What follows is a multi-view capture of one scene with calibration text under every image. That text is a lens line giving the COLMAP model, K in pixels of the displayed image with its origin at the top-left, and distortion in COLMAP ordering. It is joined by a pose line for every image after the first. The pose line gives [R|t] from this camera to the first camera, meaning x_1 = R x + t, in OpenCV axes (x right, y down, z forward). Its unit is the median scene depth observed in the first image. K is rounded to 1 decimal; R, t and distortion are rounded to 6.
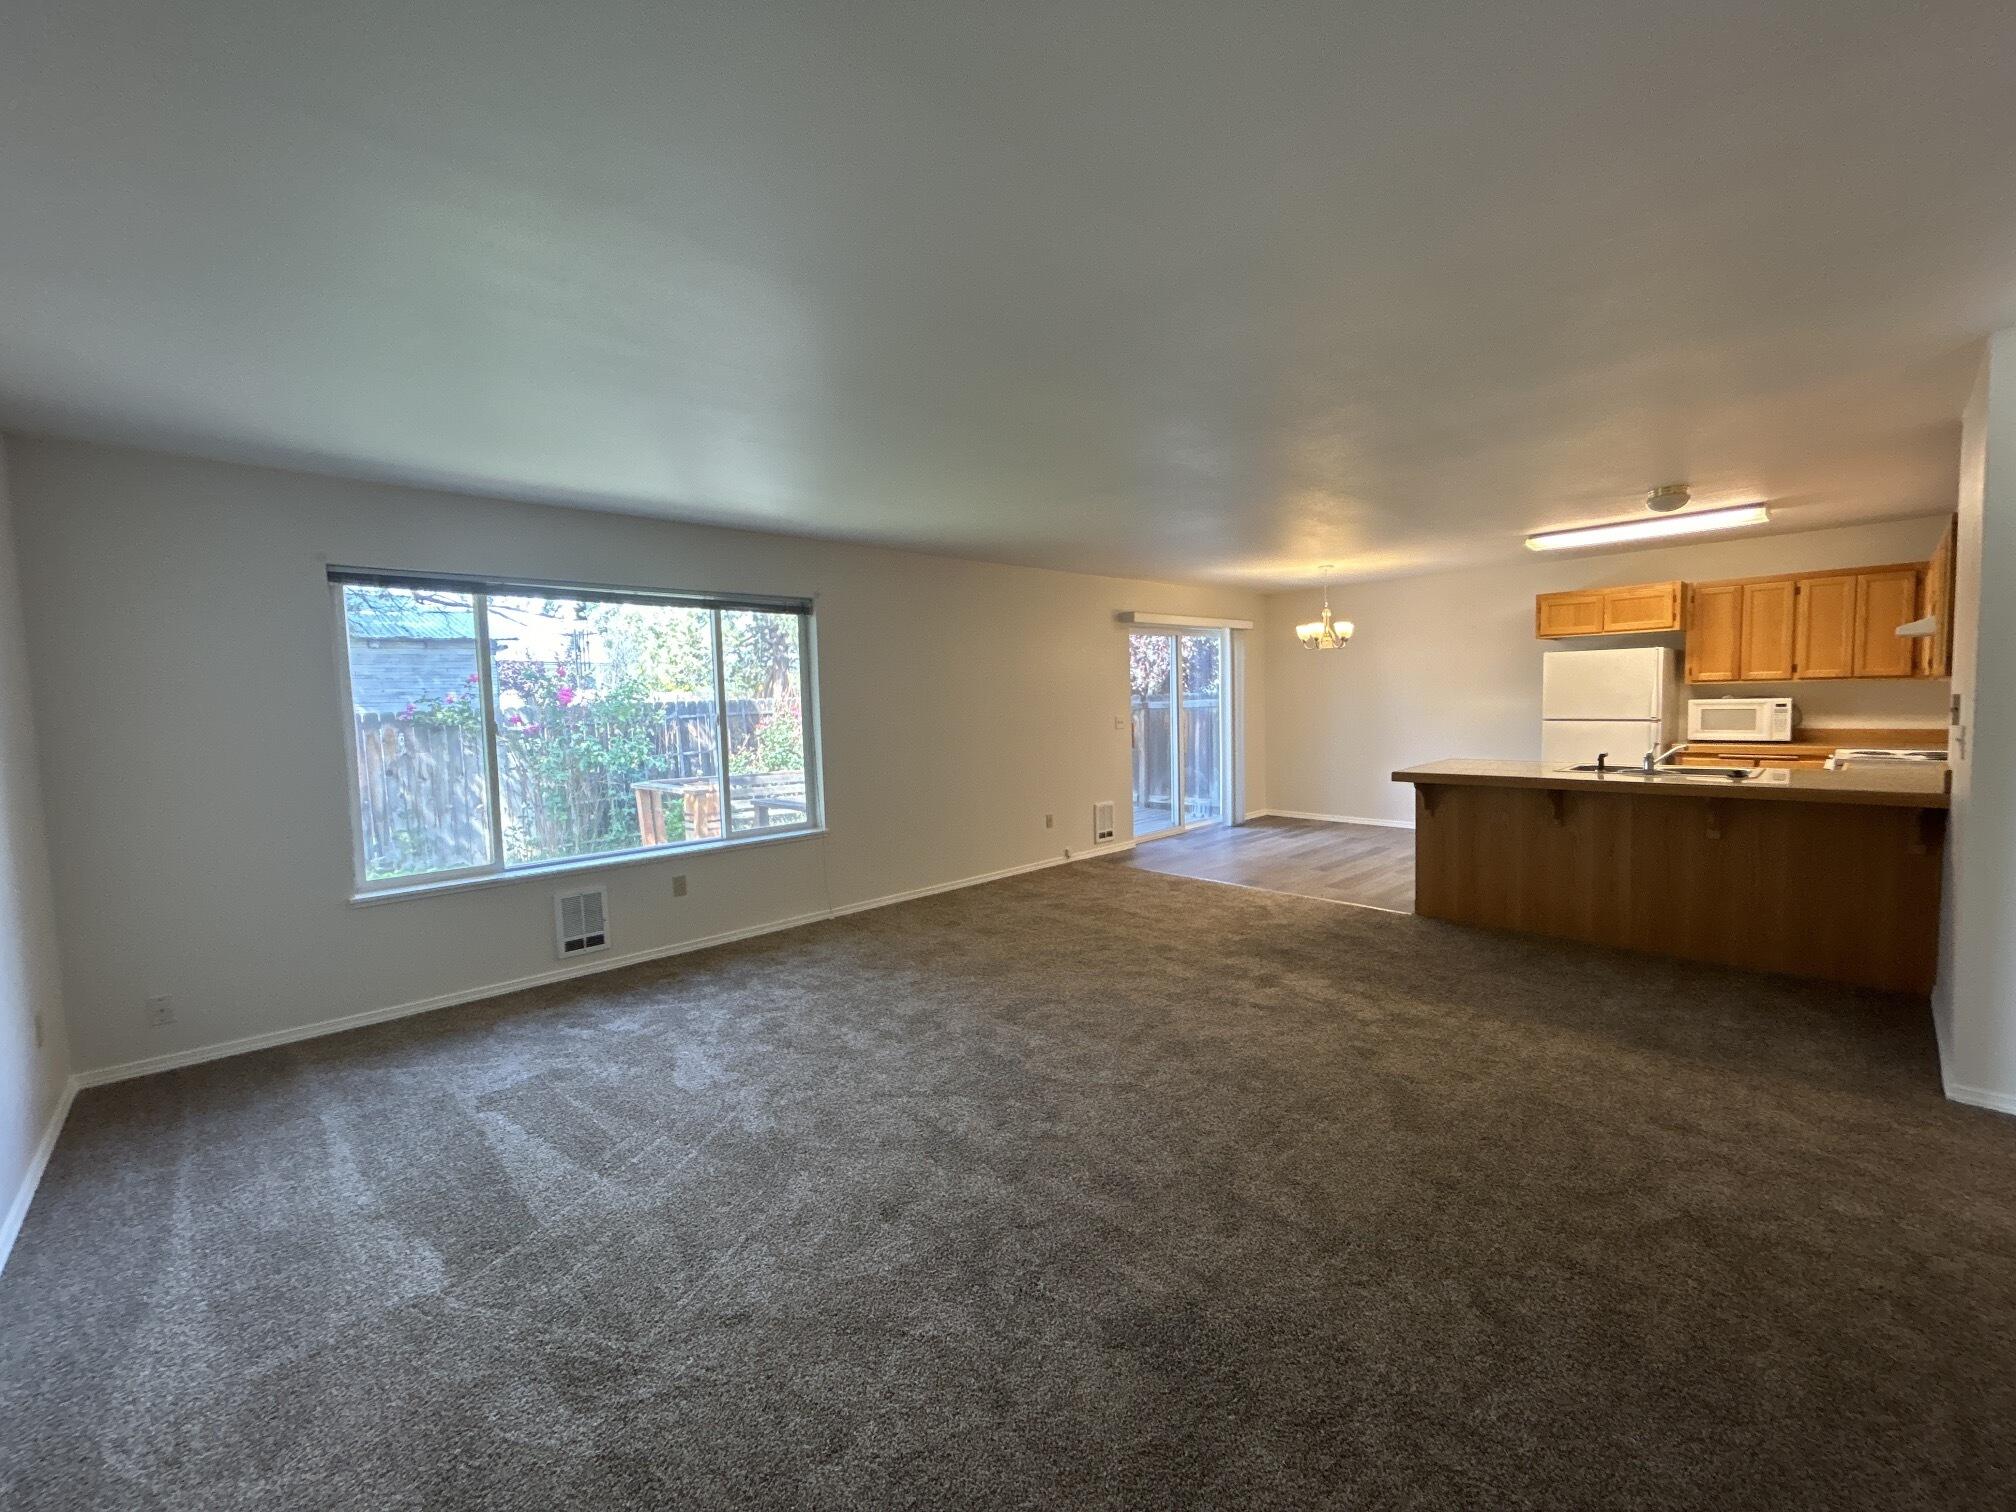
lens RADIAL K [[819.5, 0, 1007.2], [0, 819.5, 754.4], [0, 0, 1]] dist [-0.002347, -0.000071]
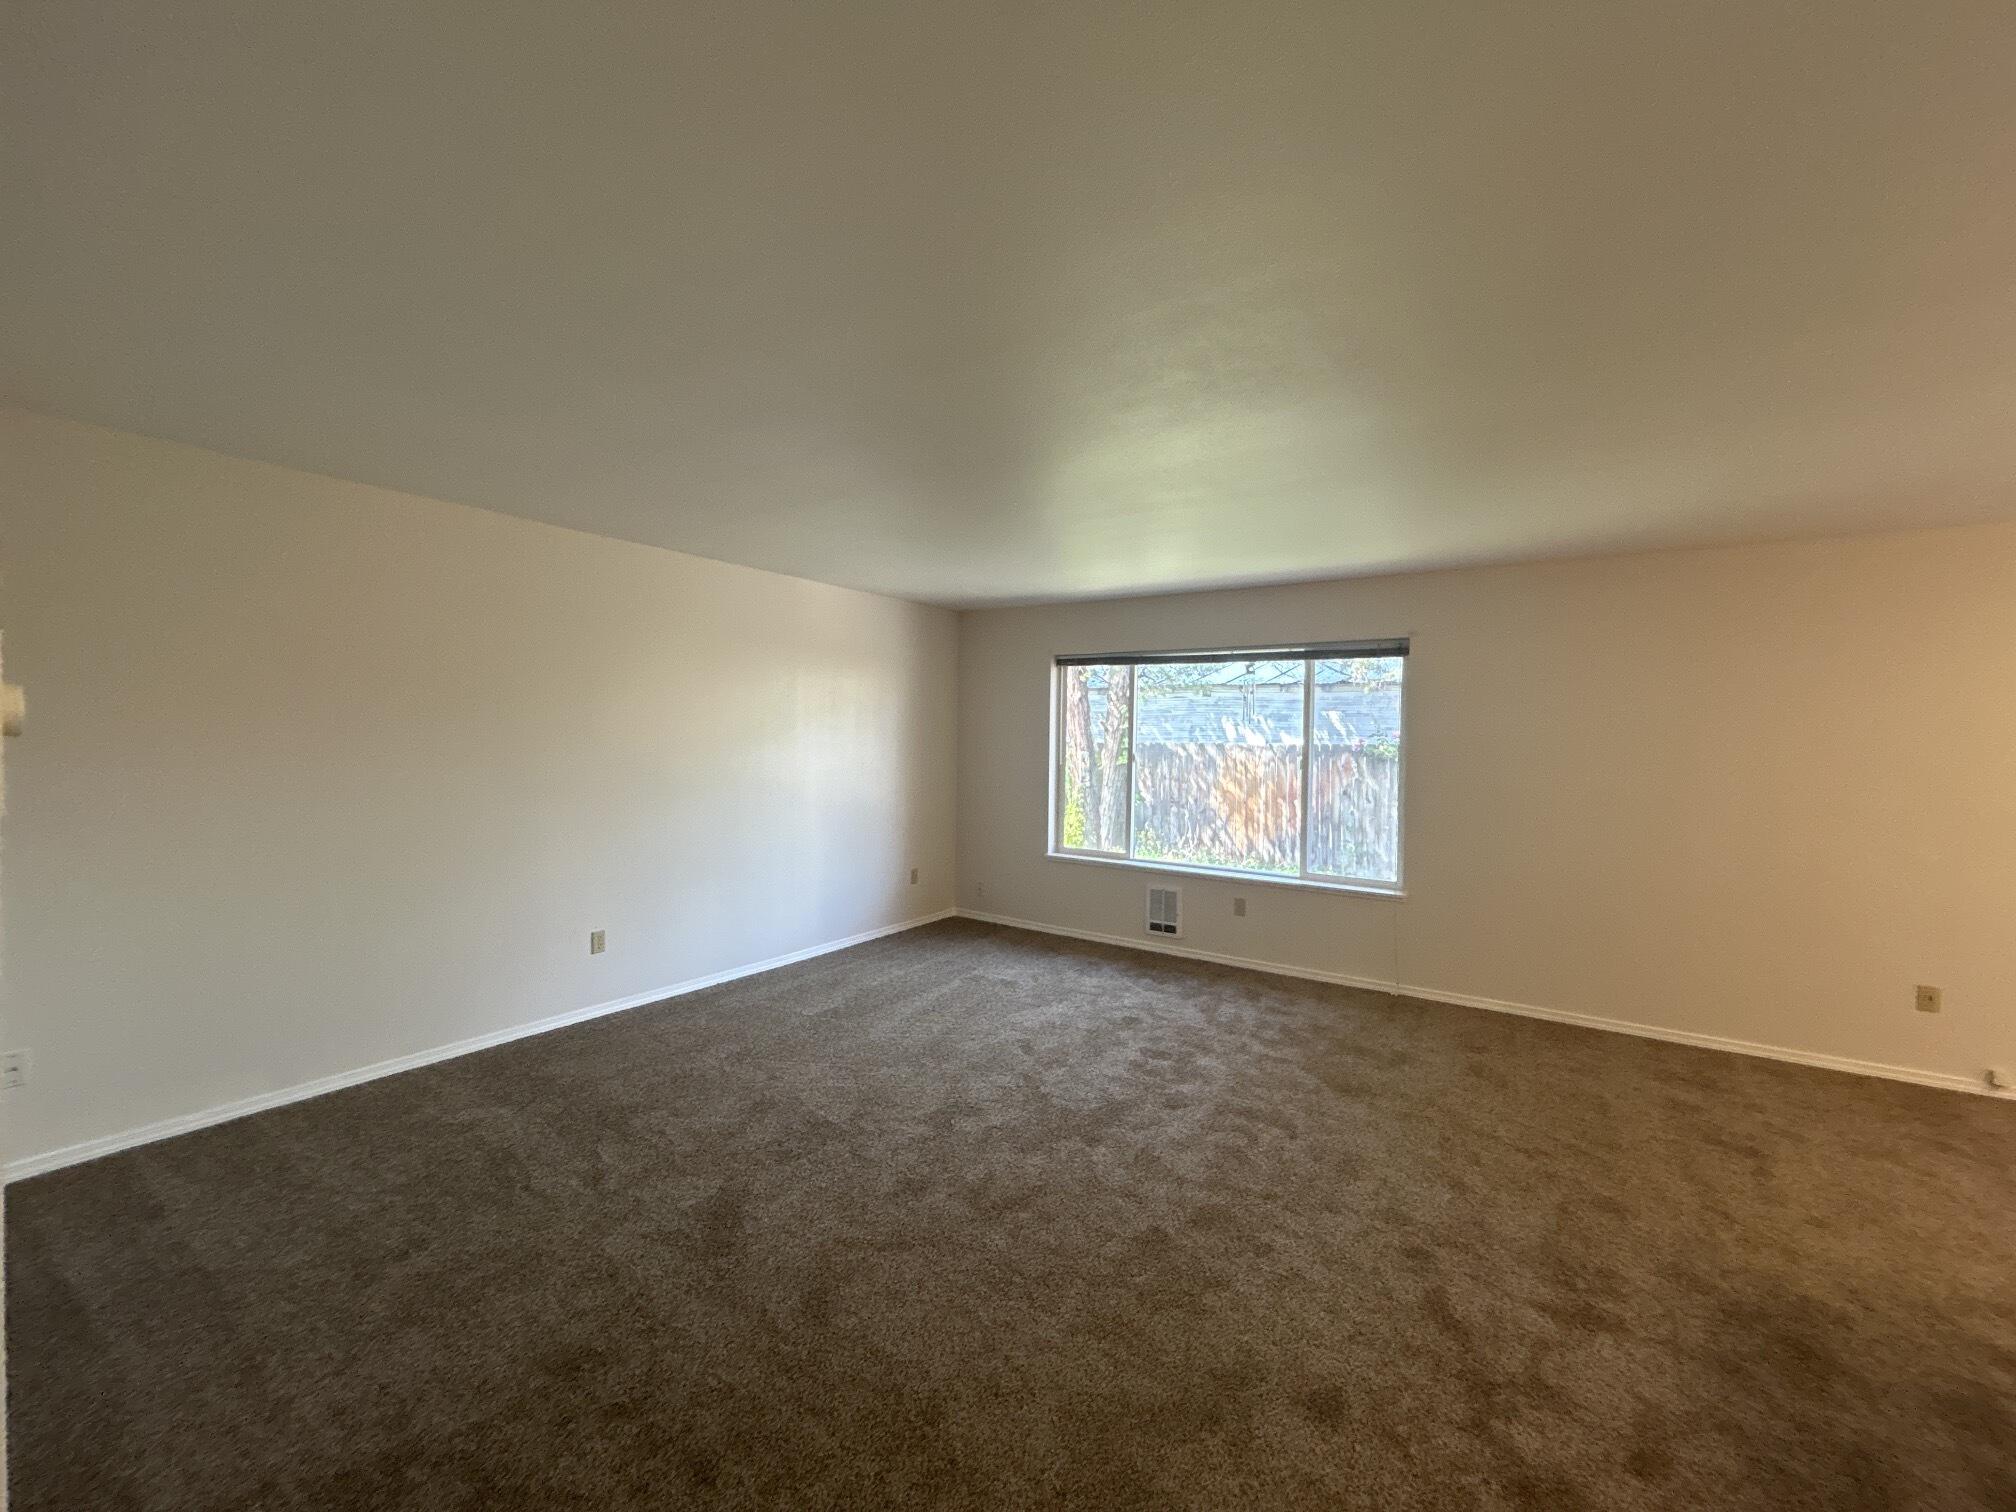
lens RADIAL K [[819.5, 0, 1007.2], [0, 819.5, 754.4], [0, 0, 1]] dist [-0.002347, -0.000071]
pose [[0.217491, 0.053316, -0.974605, 0.667027], [-0.090228, 0.995330, 0.034315, -0.063336], [0.971883, 0.080473, 0.221286, 0.449826]]
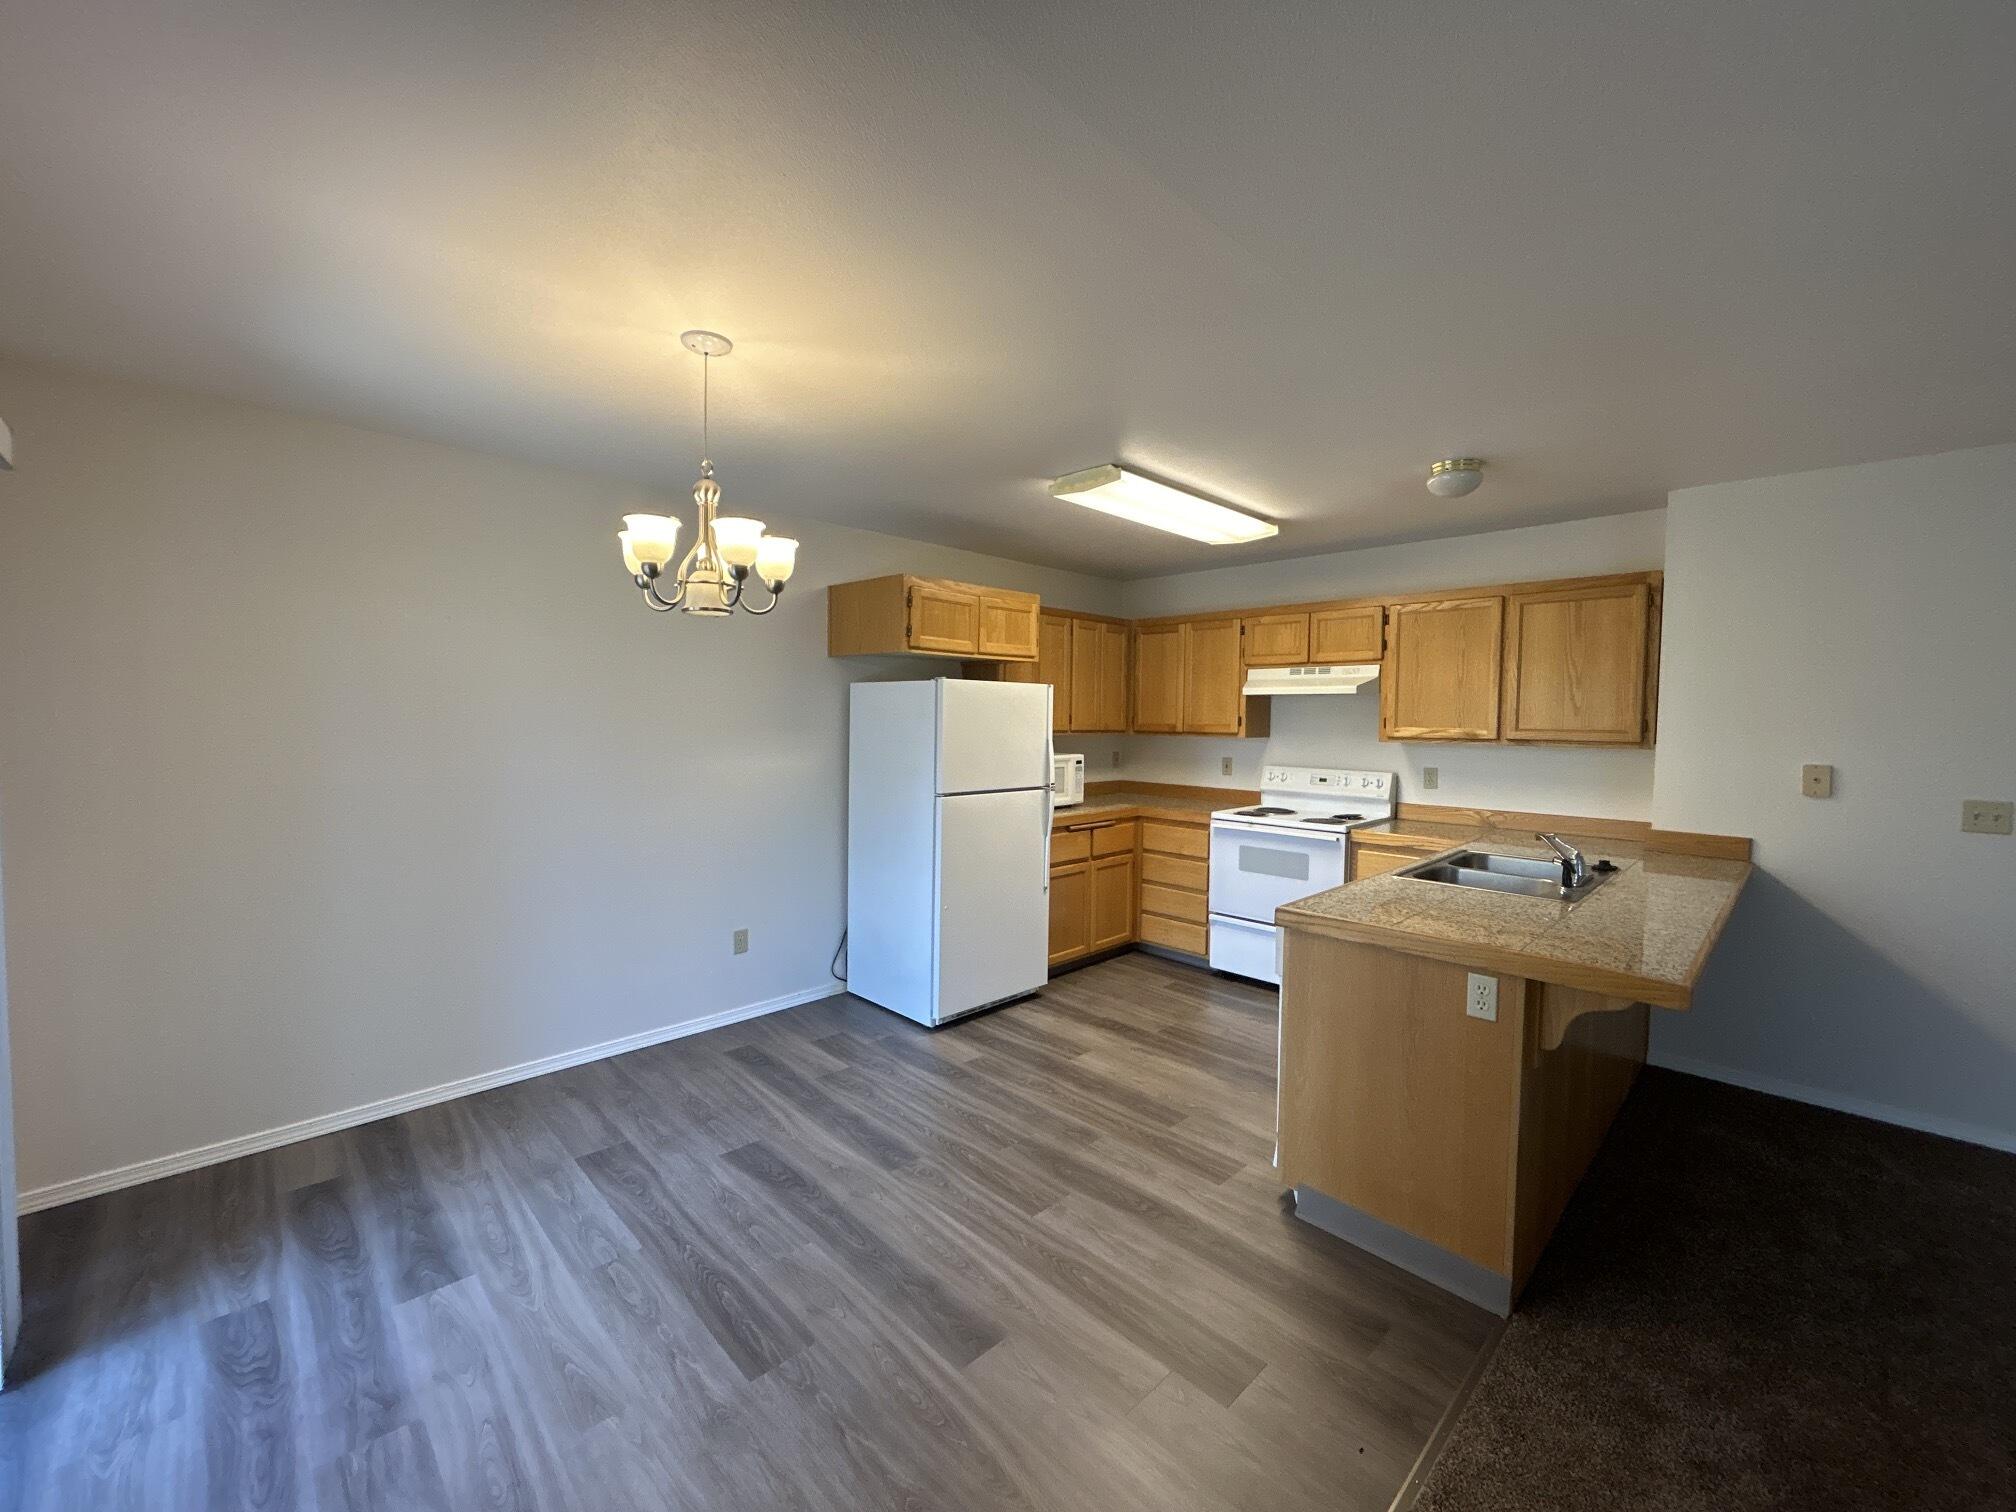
lens RADIAL K [[819.5, 0, 1007.2], [0, 819.5, 754.4], [0, 0, 1]] dist [-0.002347, -0.000071]
pose [[-0.021957, -0.018539, 0.999587, 0.121847], [0.060284, 0.997984, 0.019833, -0.118197], [-0.997940, 0.060694, -0.020795, 1.433801]]
